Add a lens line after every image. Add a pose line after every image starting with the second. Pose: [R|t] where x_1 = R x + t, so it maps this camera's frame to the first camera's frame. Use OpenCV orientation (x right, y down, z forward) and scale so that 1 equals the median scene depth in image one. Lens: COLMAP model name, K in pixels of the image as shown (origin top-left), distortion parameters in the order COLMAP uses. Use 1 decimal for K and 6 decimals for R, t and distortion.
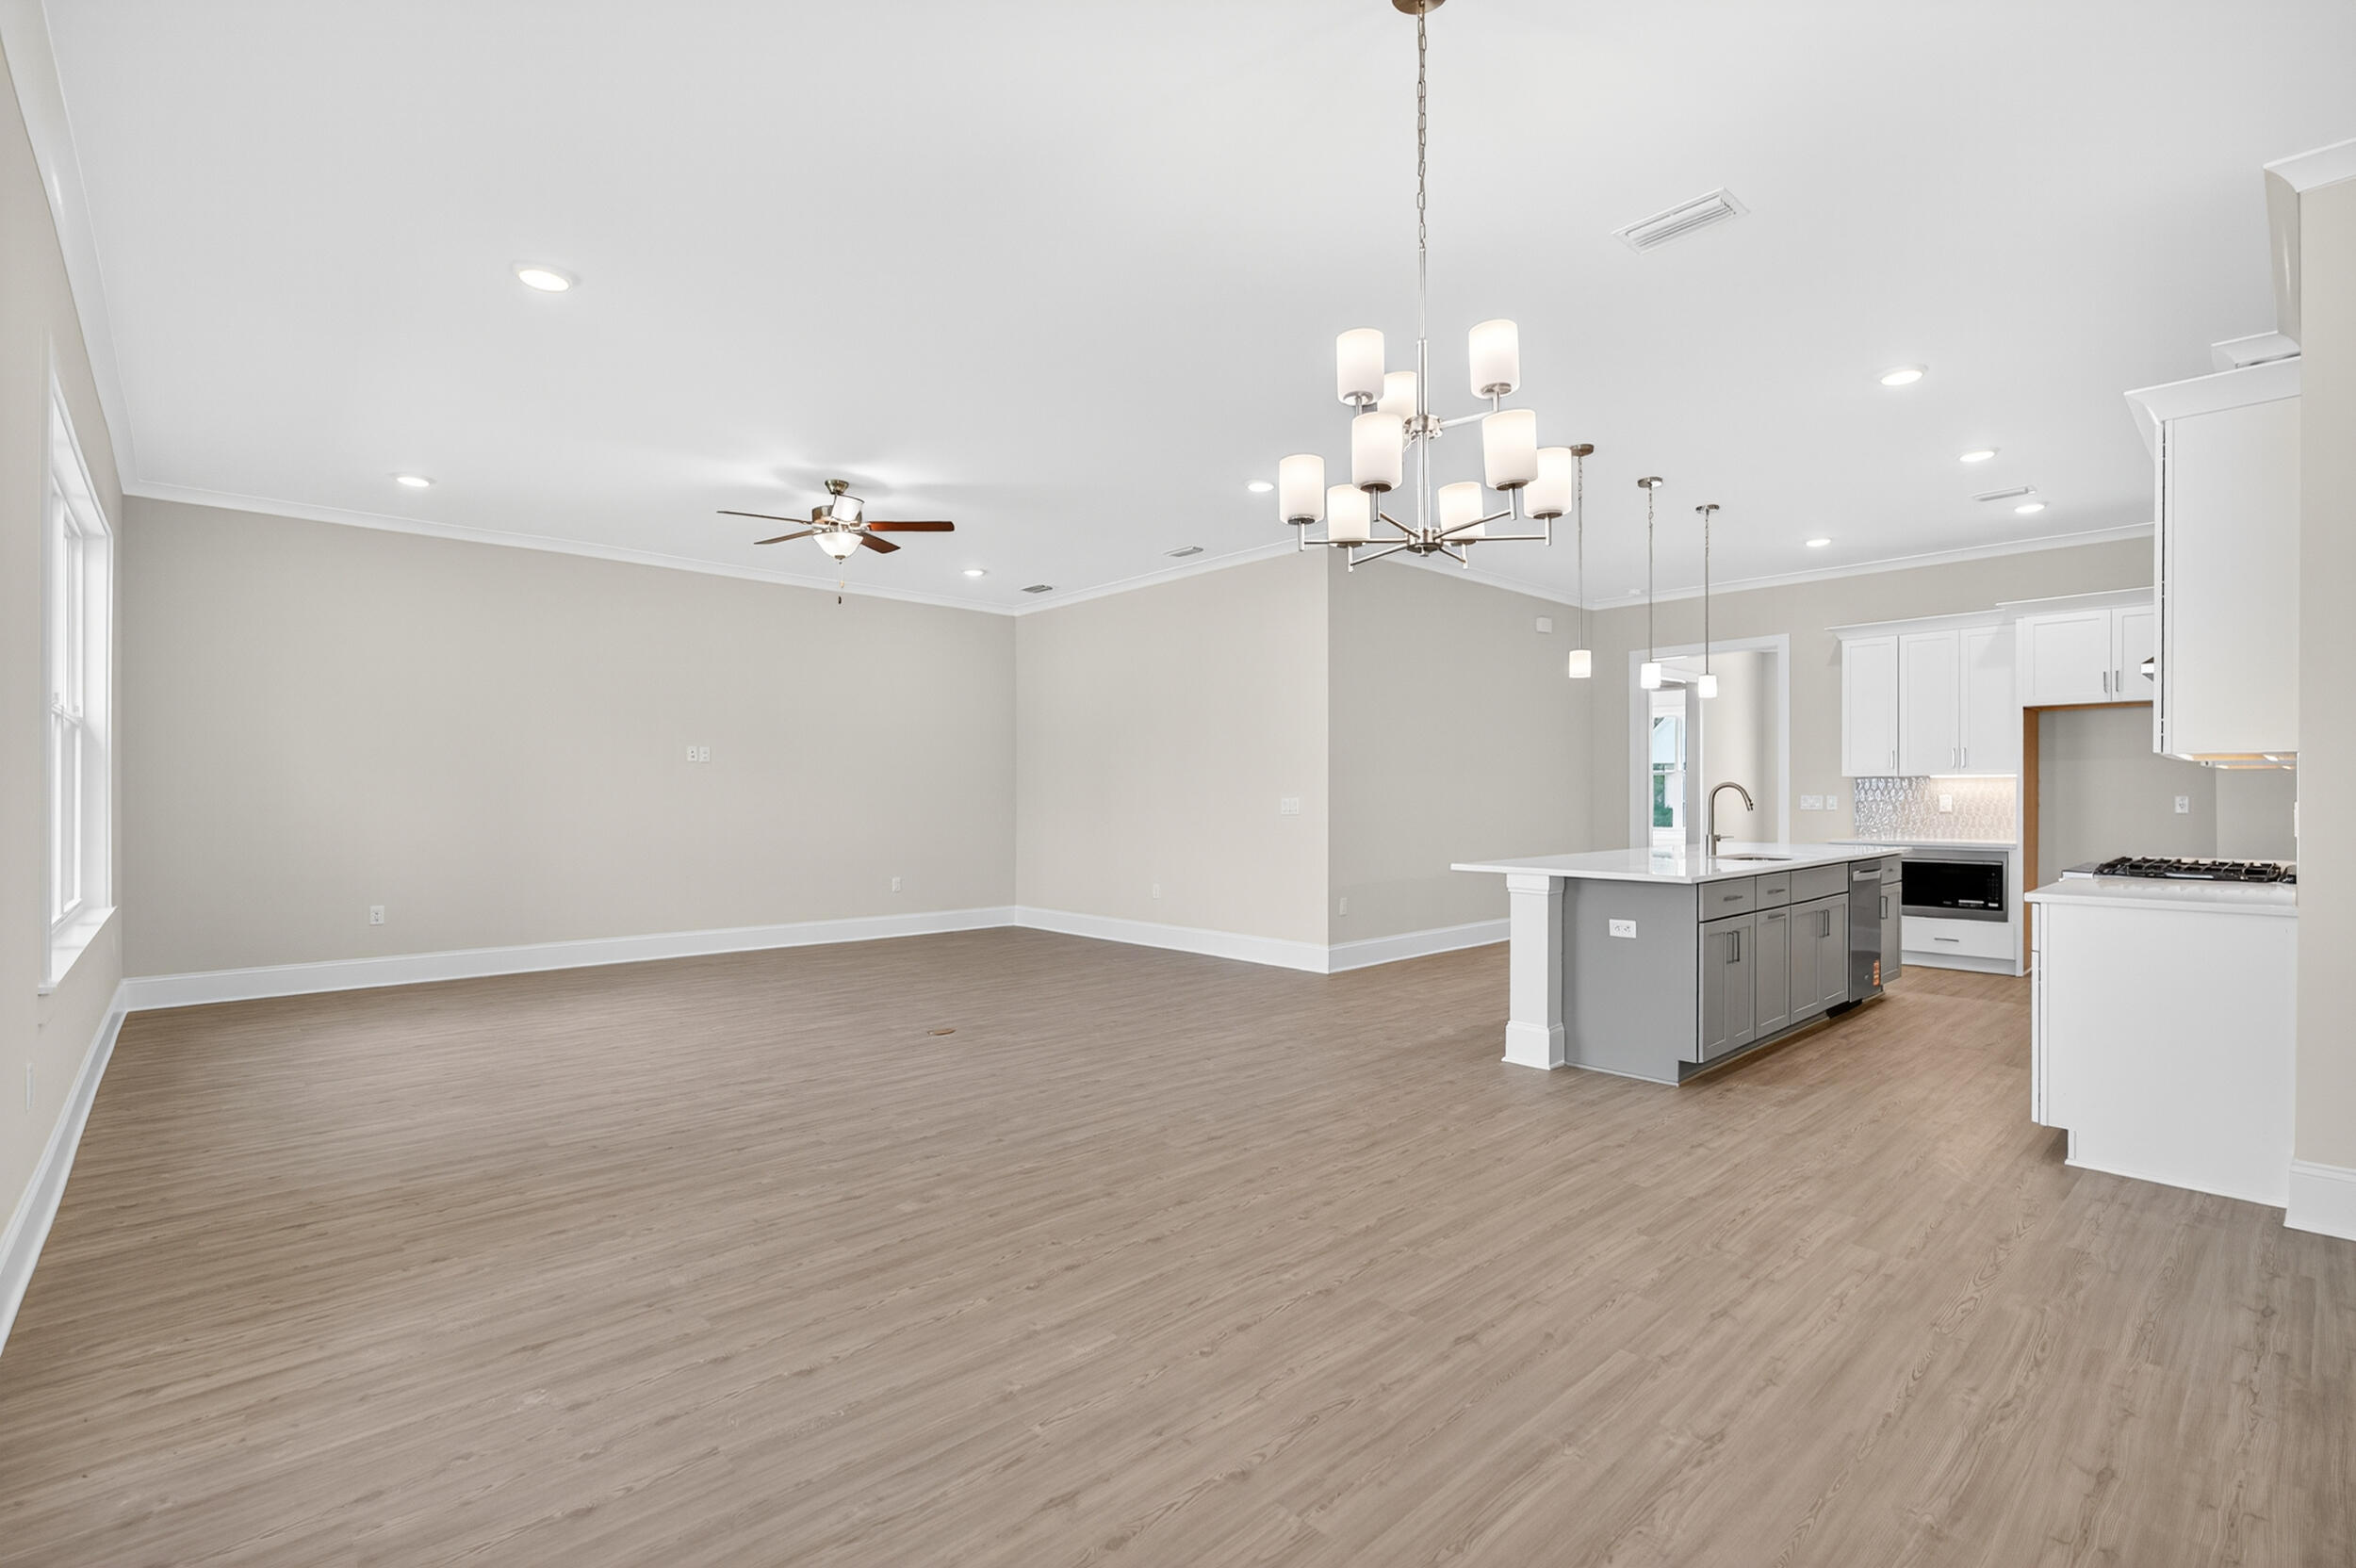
lens RADIAL K [[1055.8, 0, 1195.5], [0, 1055.8, 784.2], [0, 0, 1]] dist [0.003956, 0.000238]
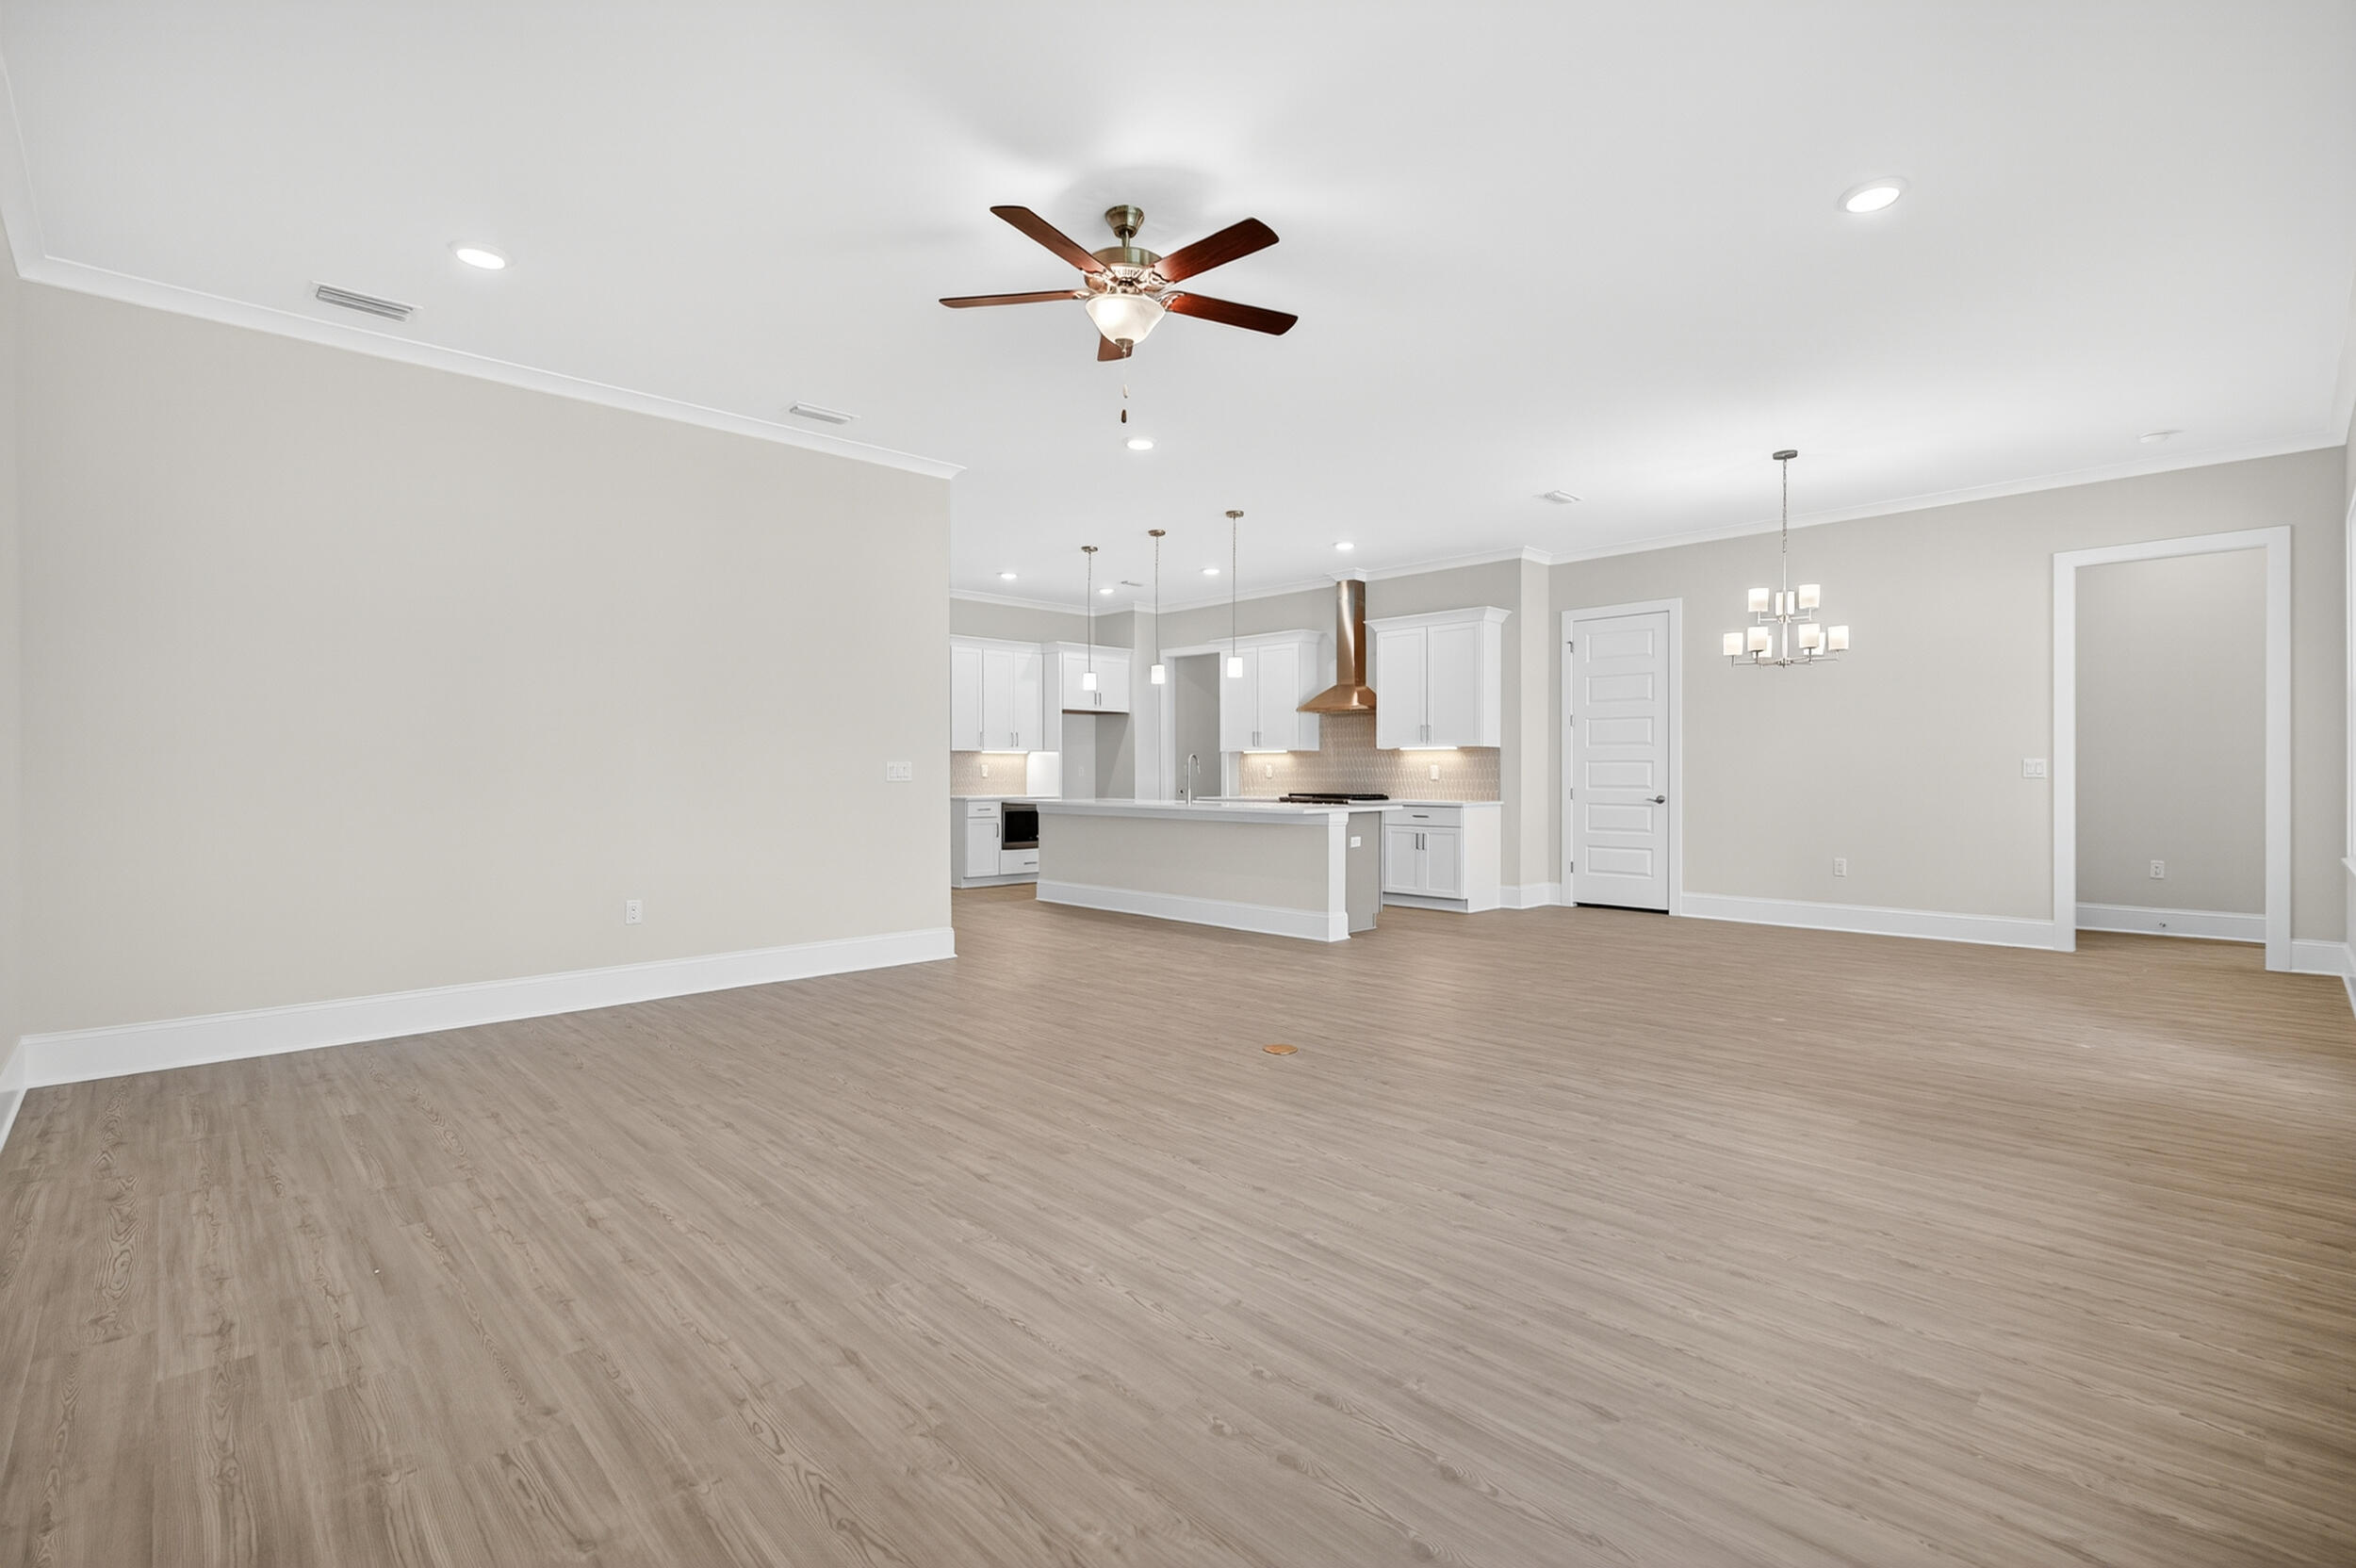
lens RADIAL K [[1055.8, 0, 1184.8], [0, 1055.8, 791.3], [0, 0, 1]] dist [0.003956, 0.000238]
pose [[-0.019808, -0.017538, 0.999650, -1.256066], [-0.011554, 0.999783, 0.017311, 0.032619], [-0.999737, -0.011207, -0.020006, 1.329633]]
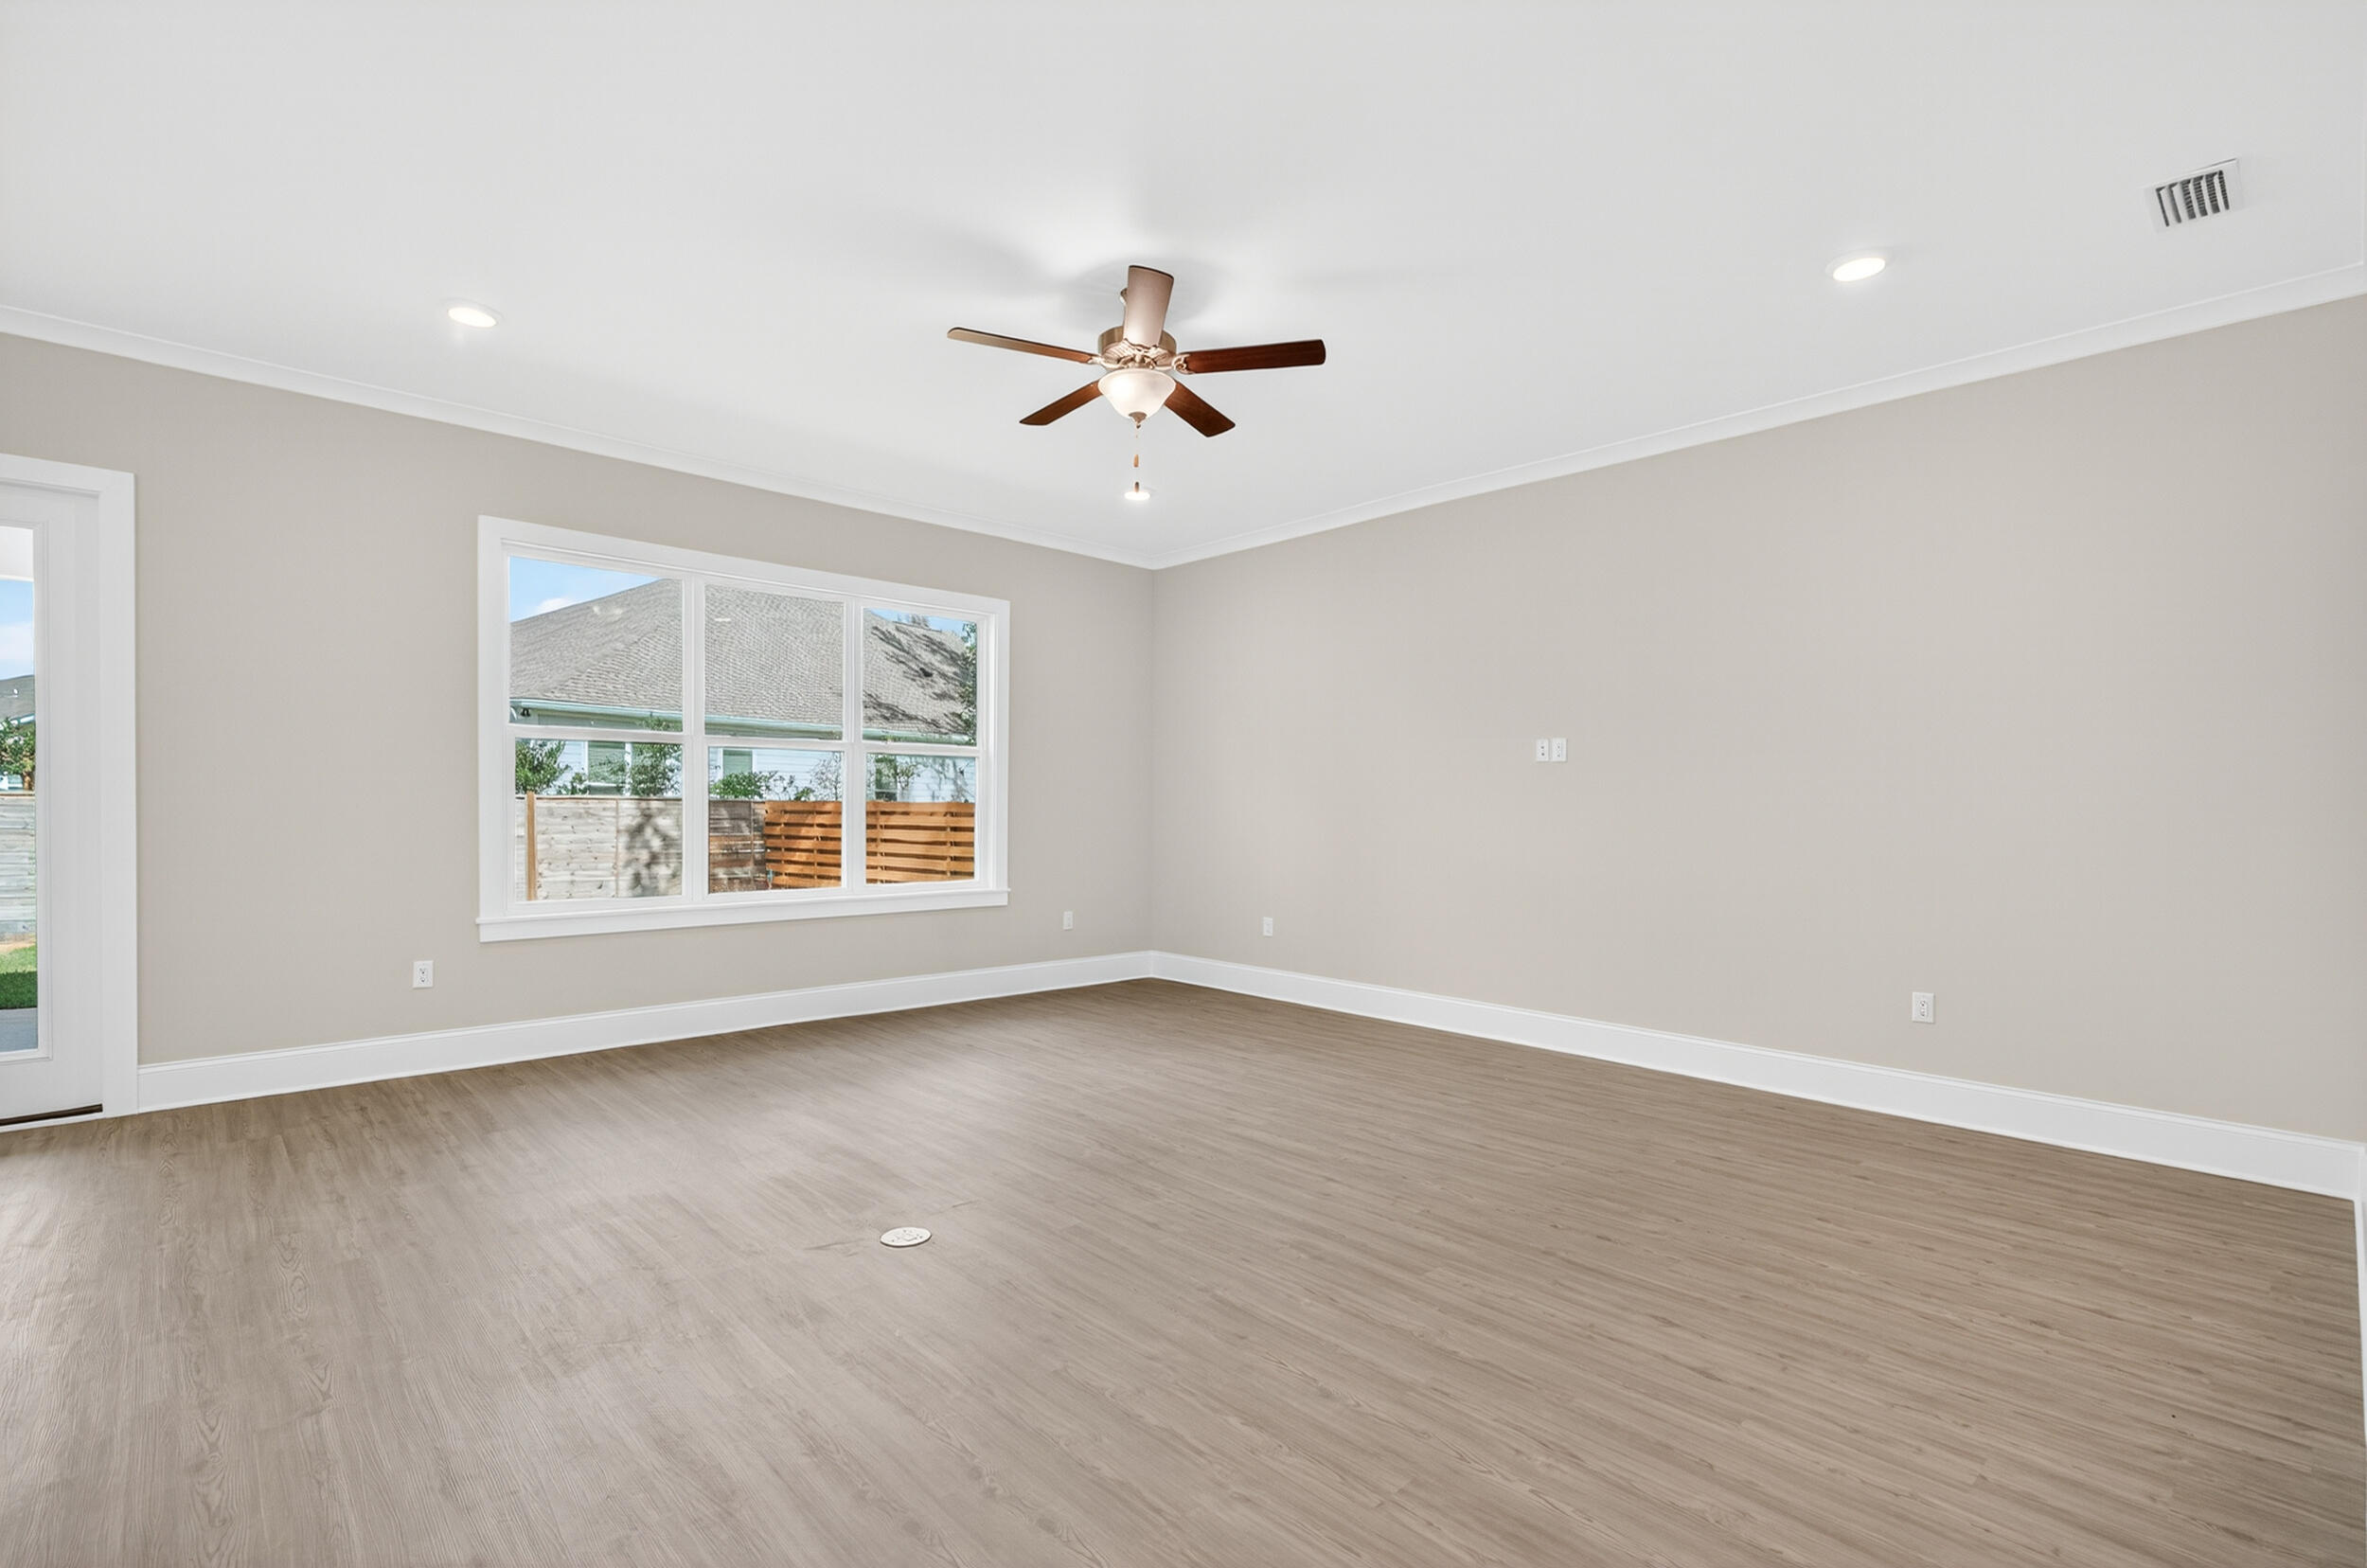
lens RADIAL K [[1060.8, 0, 1190.7], [0, 1060.8, 800.1], [0, 0, 1]] dist [0.003956, 0.000238]
pose [[0.007616, -0.006729, -0.999948, 0.390693], [0.004149, 0.999969, -0.006698, 0.011320], [0.999962, -0.004098, 0.007643, 1.398452]]
